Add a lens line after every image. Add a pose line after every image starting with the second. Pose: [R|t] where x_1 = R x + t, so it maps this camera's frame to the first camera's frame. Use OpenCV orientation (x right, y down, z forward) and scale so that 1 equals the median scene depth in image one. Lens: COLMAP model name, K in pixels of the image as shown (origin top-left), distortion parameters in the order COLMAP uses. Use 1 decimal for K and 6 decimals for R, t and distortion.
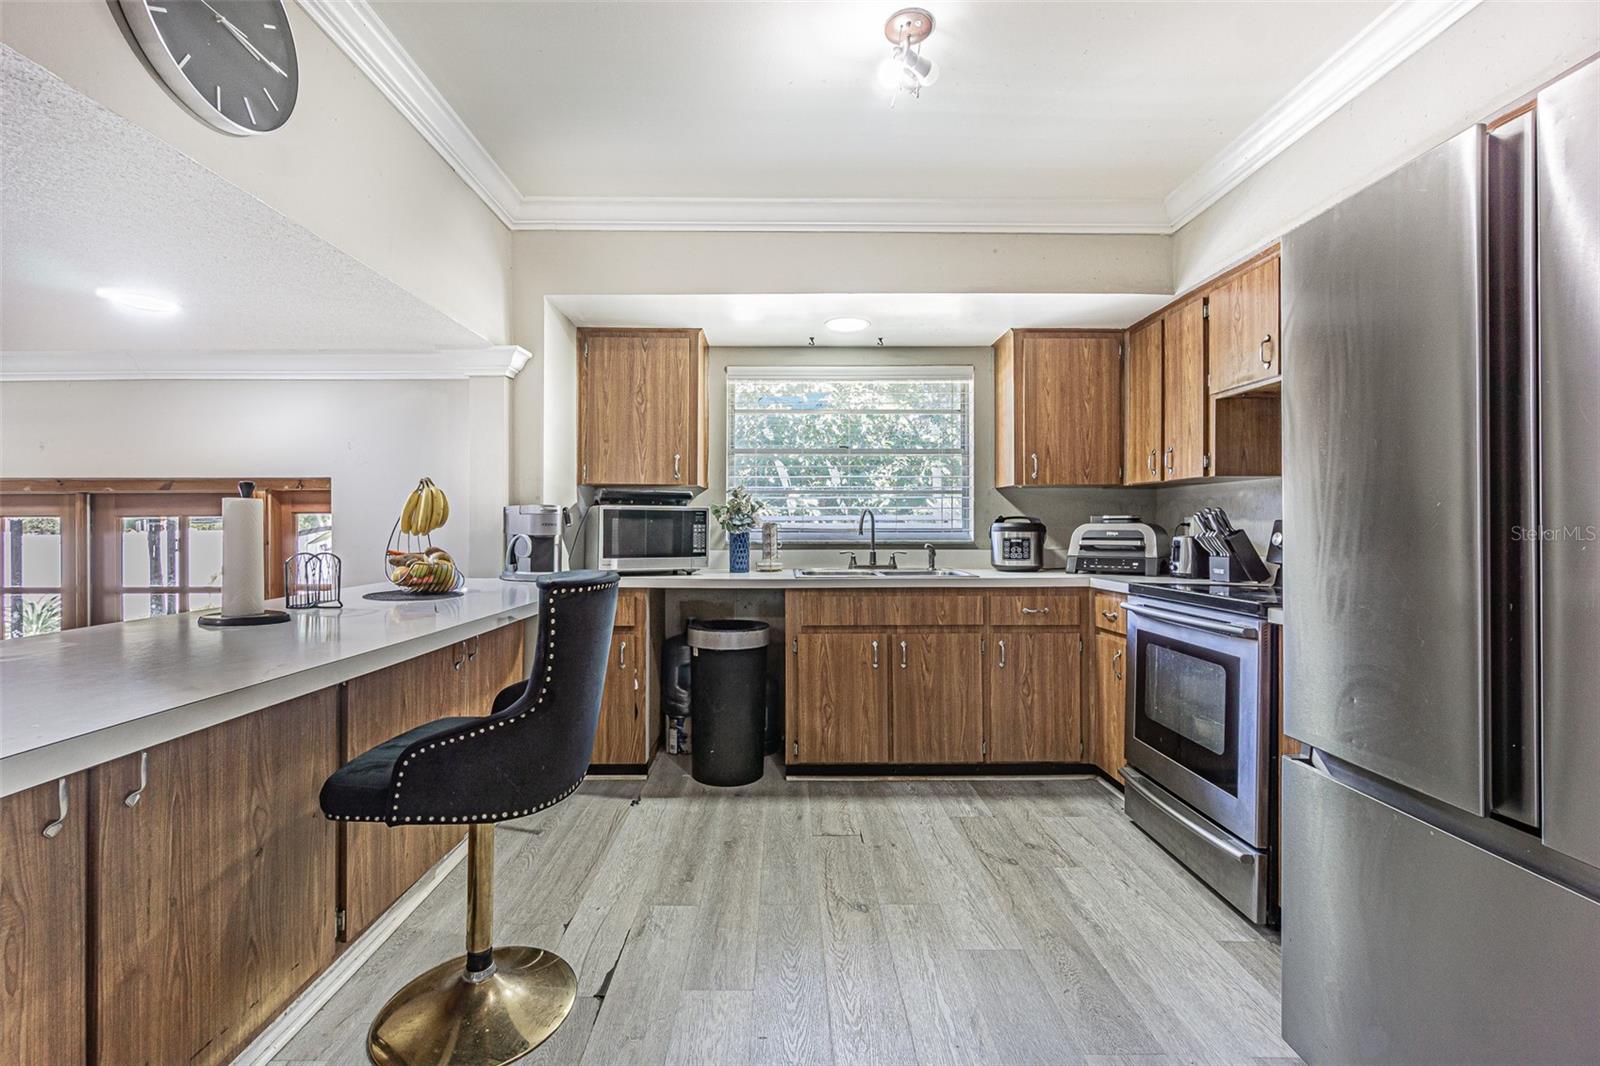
lens RADIAL K [[699.7, 0, 803.6], [0, 699.7, 523.4], [0, 0, 1]] dist [0.000022, 0.000168]
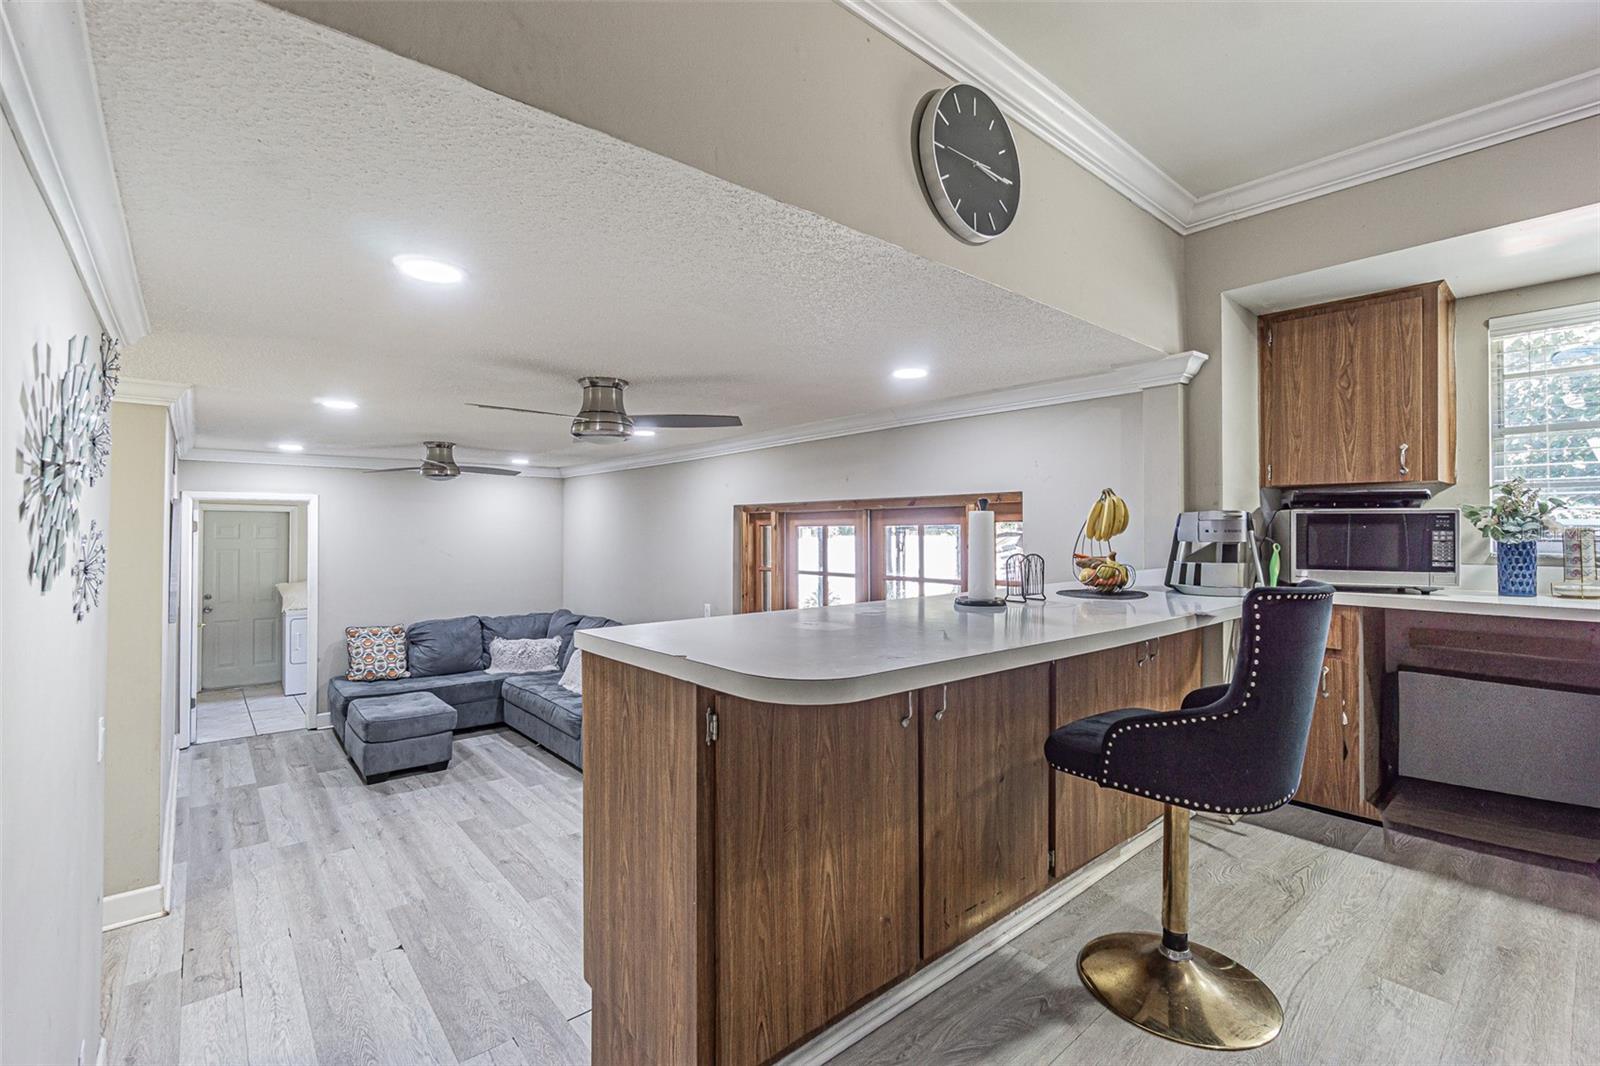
lens RADIAL K [[714.7, 0, 769.0], [0, 714.7, 521.2], [0, 0, 1]] dist [-0.011287, 0.006004]
pose [[0.625129, -0.010723, -0.780447, 0.000683], [0.000729, 0.999913, -0.013154, 0.000644], [0.780521, 0.007654, 0.625083, -0.113461]]
